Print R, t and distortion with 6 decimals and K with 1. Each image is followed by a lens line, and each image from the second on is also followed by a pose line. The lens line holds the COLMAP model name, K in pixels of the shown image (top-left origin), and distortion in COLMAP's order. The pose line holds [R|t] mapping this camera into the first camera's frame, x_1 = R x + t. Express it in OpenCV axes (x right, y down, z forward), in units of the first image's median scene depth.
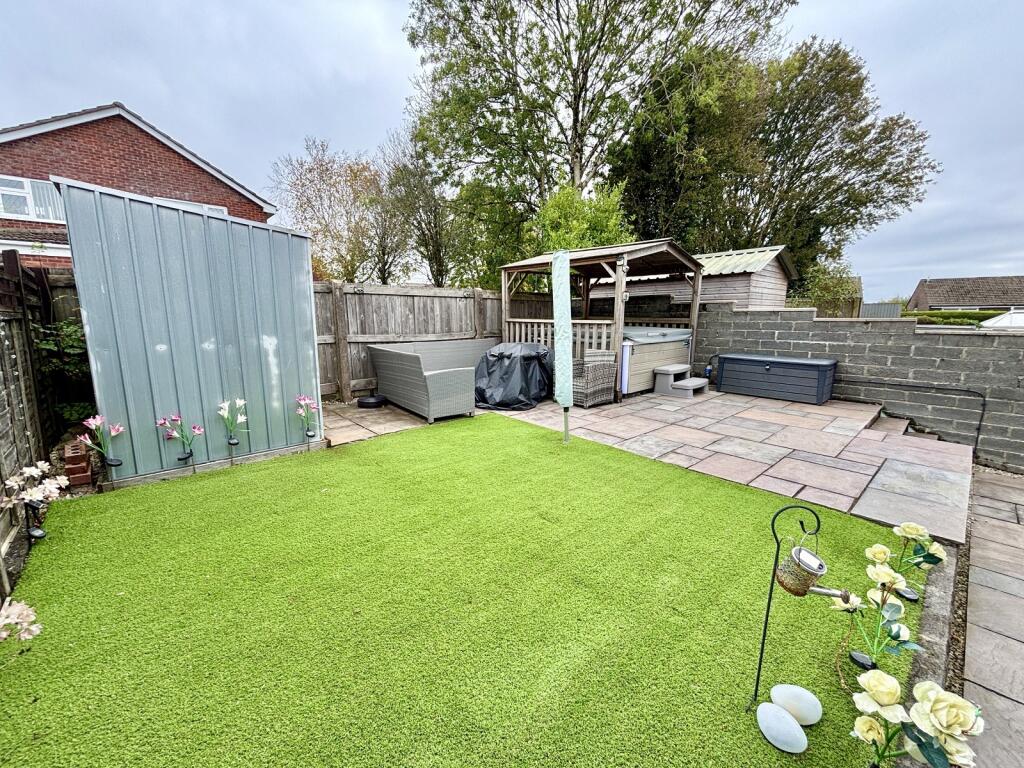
lens RADIAL K [[413.4, 0, 514.6], [0, 413.4, 377.9], [0, 0, 1]] dist [-0.000578, -0.000459]
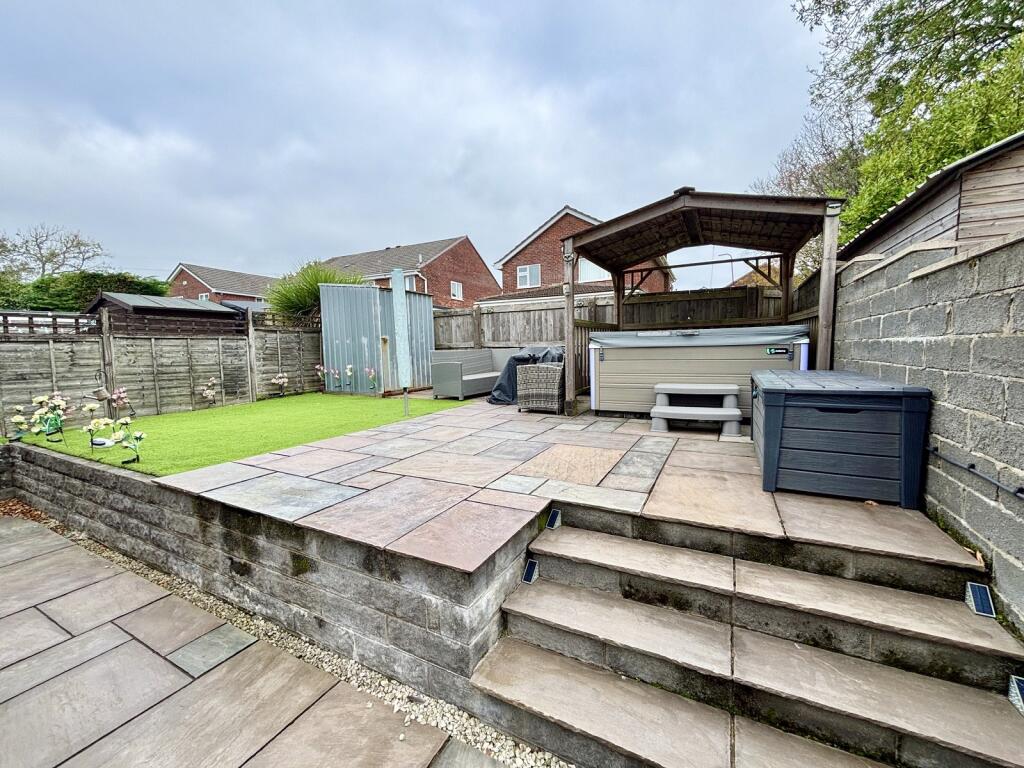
lens RADIAL K [[413.4, 0, 512.9], [0, 413.4, 384.5], [0, 0, 1]] dist [-0.000578, -0.000459]
pose [[0.347184, 0.078266, -0.934525, 1.142213], [-0.125535, 0.991421, 0.036393, -0.023202], [0.929357, 0.104680, 0.354031, 0.682878]]
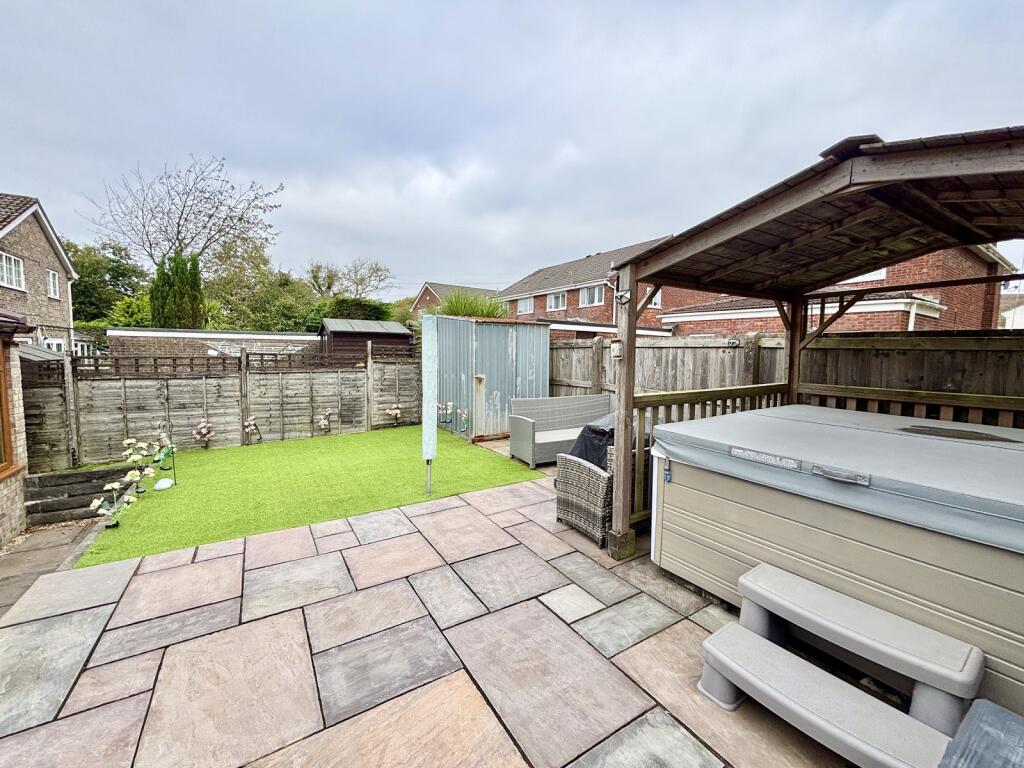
lens RADIAL K [[413.4, 0, 509.1], [0, 413.4, 379.8], [0, 0, 1]] dist [-0.000578, -0.000459]
pose [[-0.179735, 0.073475, -0.980967, 0.873190], [-0.163611, 0.981085, 0.103461, -0.213090], [0.970014, 0.179092, -0.164314, 1.060876]]
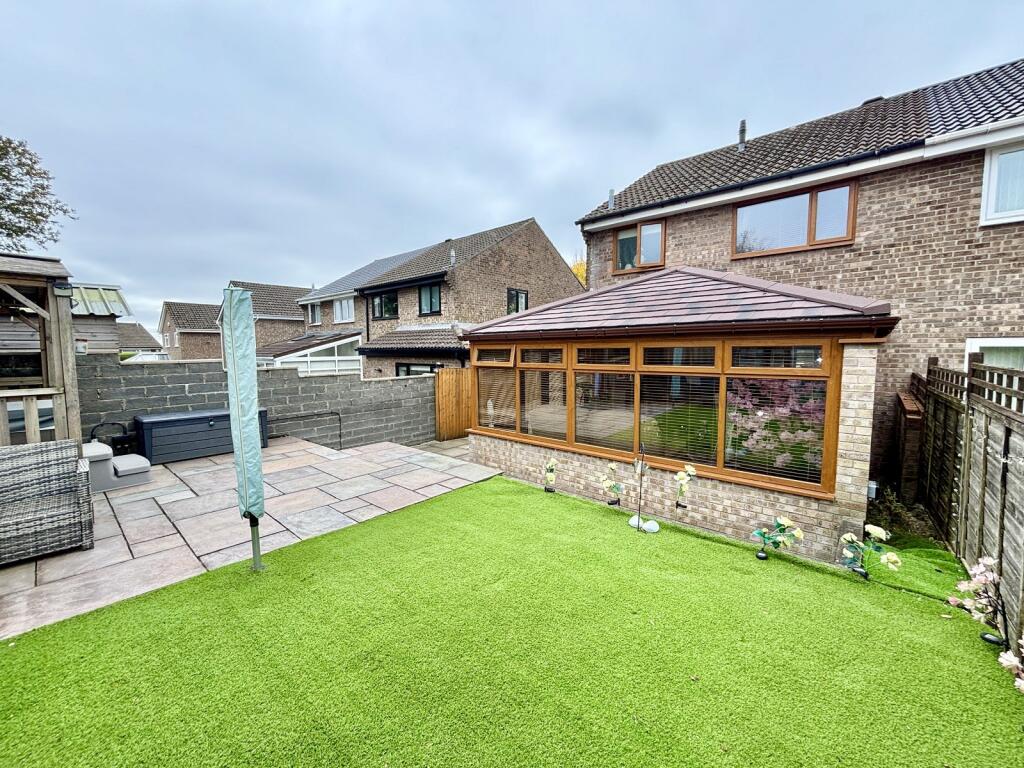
lens RADIAL K [[413.4, 0, 508.5], [0, 413.4, 376.3], [0, 0, 1]] dist [-0.000578, -0.000459]
pose [[-0.106006, -0.061061, 0.992489, -0.453376], [0.160995, 0.983890, 0.077728, -0.112467], [-0.981246, 0.168025, -0.094467, 0.493155]]
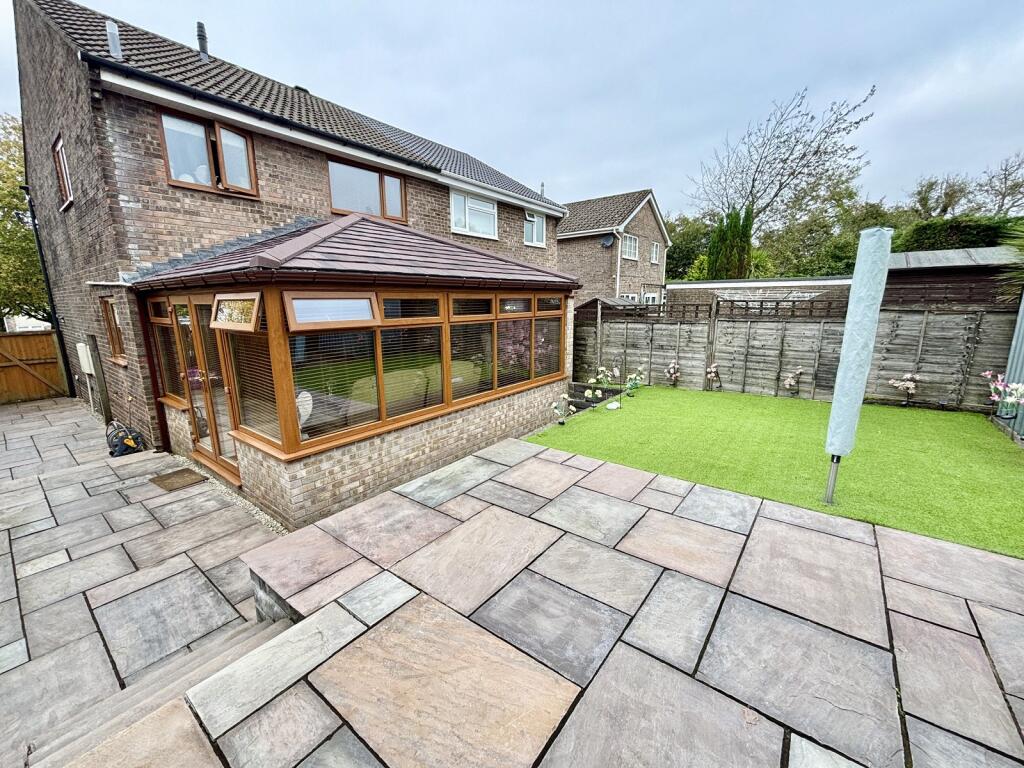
lens RADIAL K [[413.4, 0, 512.7], [0, 413.4, 380.9], [0, 0, 1]] dist [-0.000578, -0.000459]
pose [[-0.984437, 0.052032, -0.167858, 0.618779], [-0.008025, 0.940856, 0.338713, -0.221910], [0.175554, 0.334789, -0.925796, 1.200630]]
